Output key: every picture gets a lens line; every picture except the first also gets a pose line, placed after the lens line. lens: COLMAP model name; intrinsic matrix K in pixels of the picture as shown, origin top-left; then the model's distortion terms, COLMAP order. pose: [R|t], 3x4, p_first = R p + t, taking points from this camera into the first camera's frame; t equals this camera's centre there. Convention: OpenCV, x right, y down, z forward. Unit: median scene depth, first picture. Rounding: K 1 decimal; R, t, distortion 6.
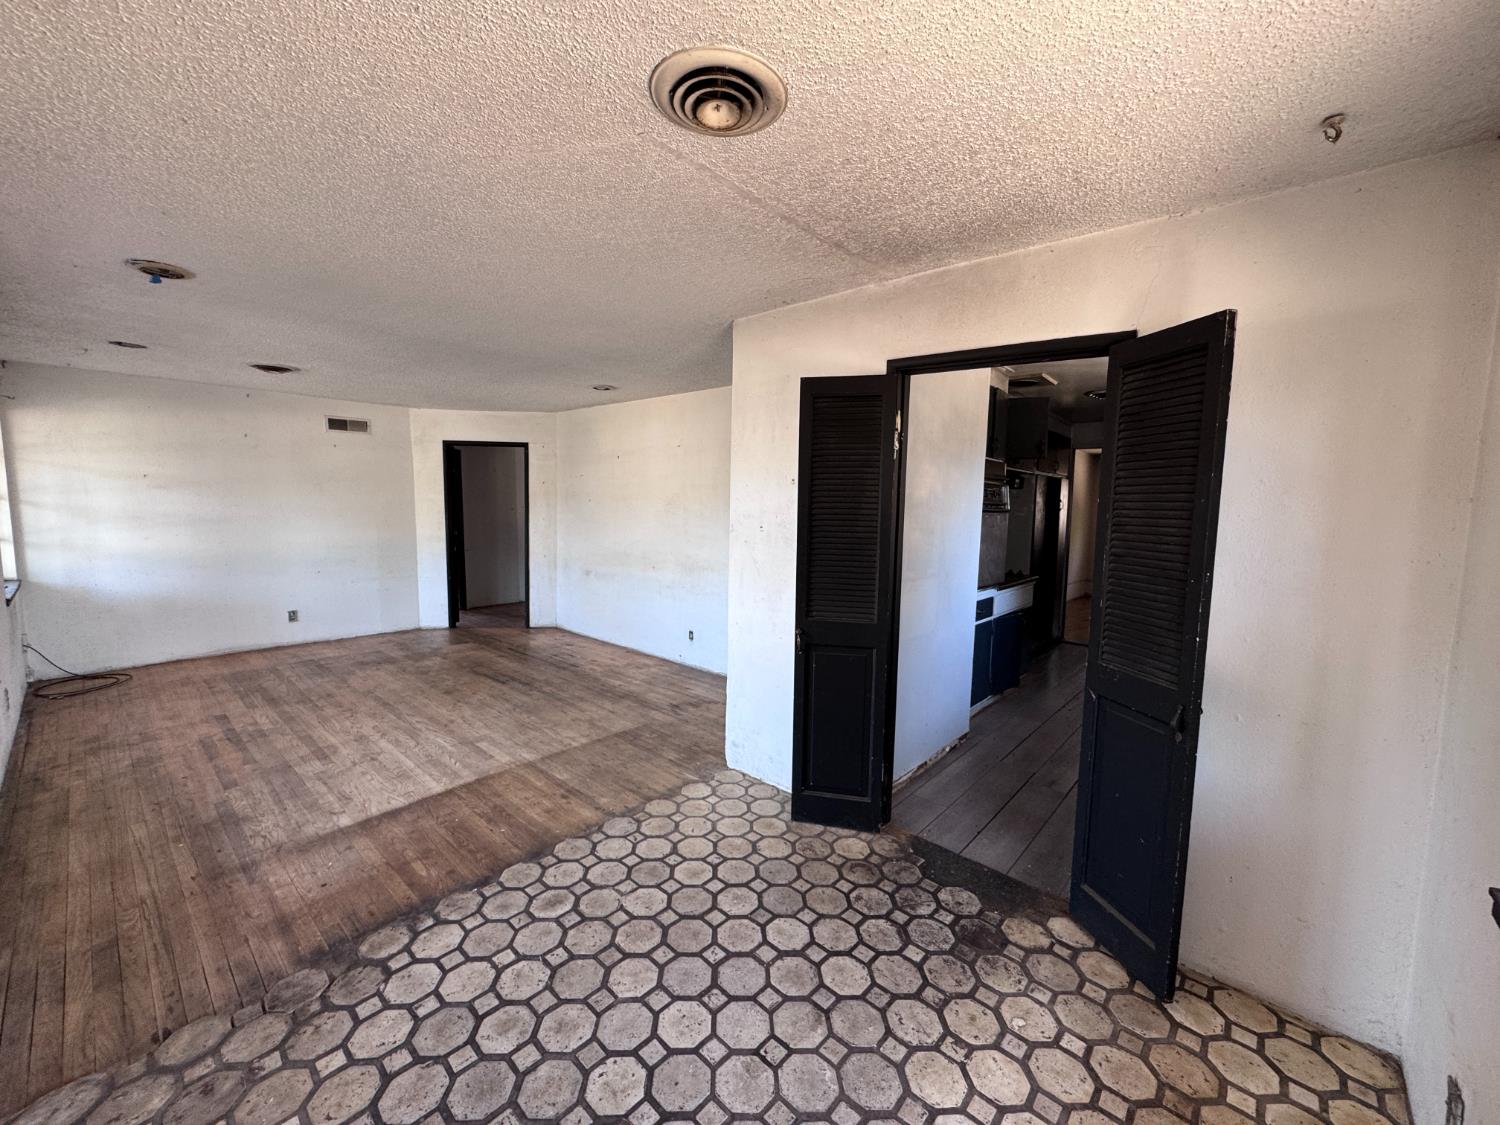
lens RADIAL K [[597.5, 0, 746.8], [0, 597.5, 560.4], [0, 0, 1]] dist [-0.001420, -0.000048]
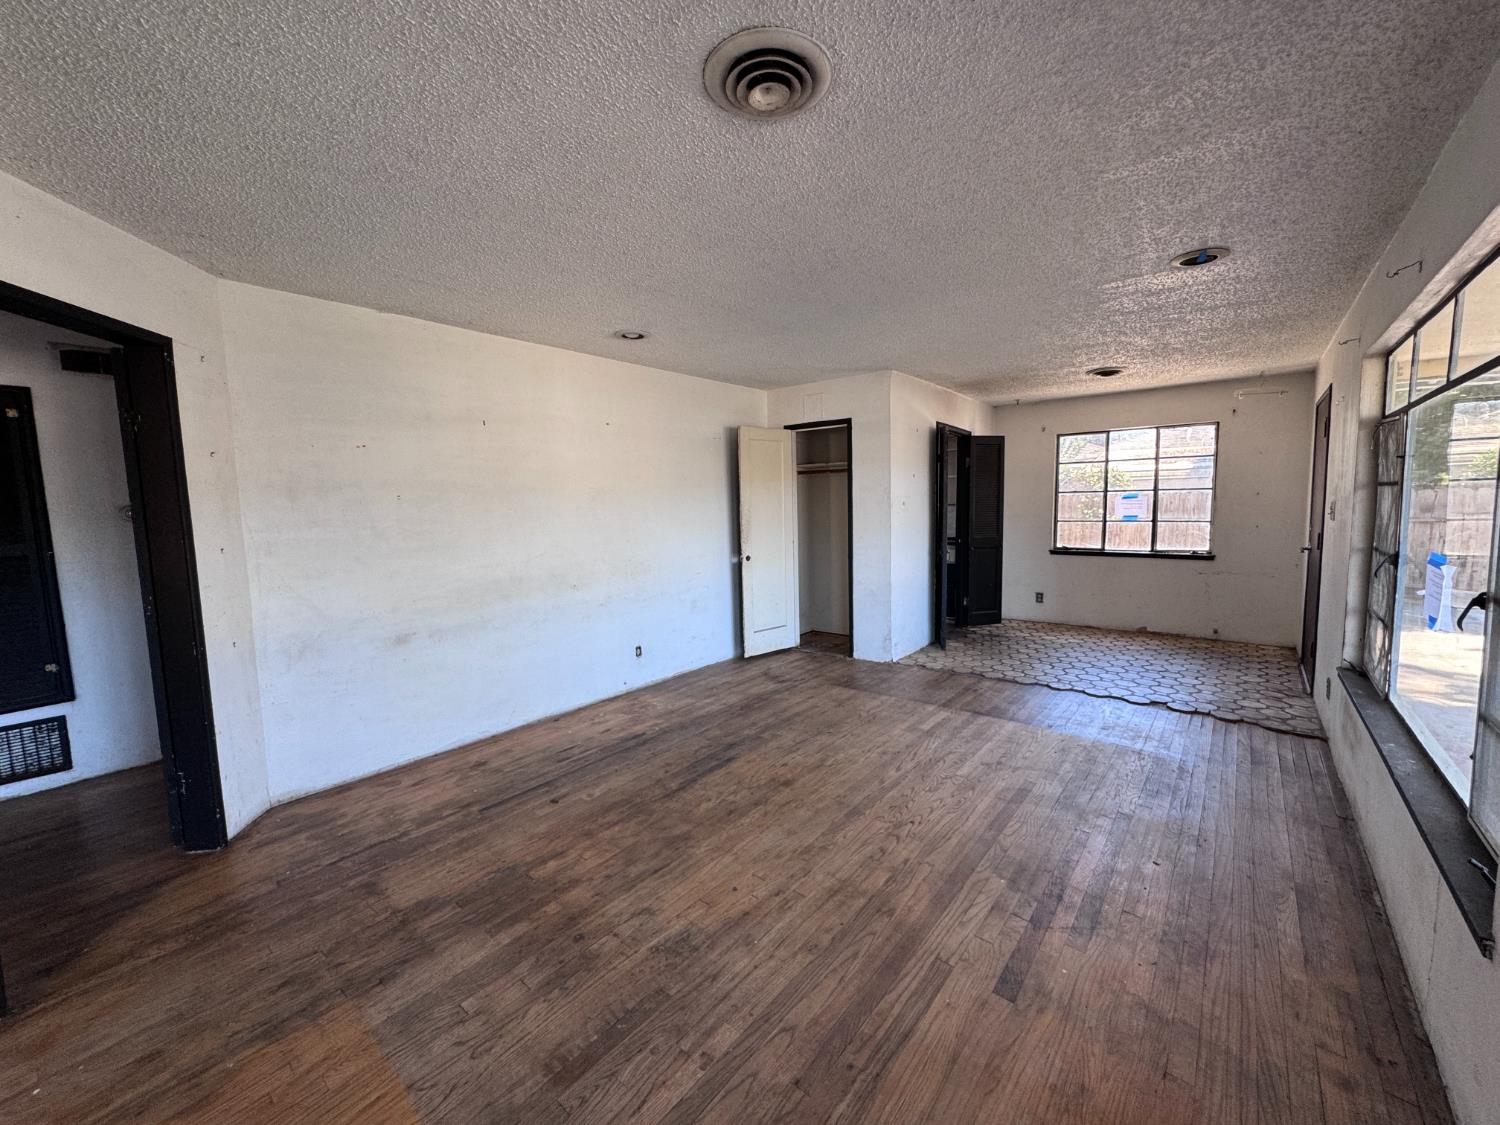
lens RADIAL K [[597.5, 0, 749.7], [0, 597.5, 556.9], [0, 0, 1]] dist [-0.001420, -0.000048]
pose [[-0.041008, -0.111111, 0.992962, -1.124551], [0.117219, 0.986400, 0.115218, -0.105171], [-0.992259, 0.121119, -0.027426, 1.027488]]
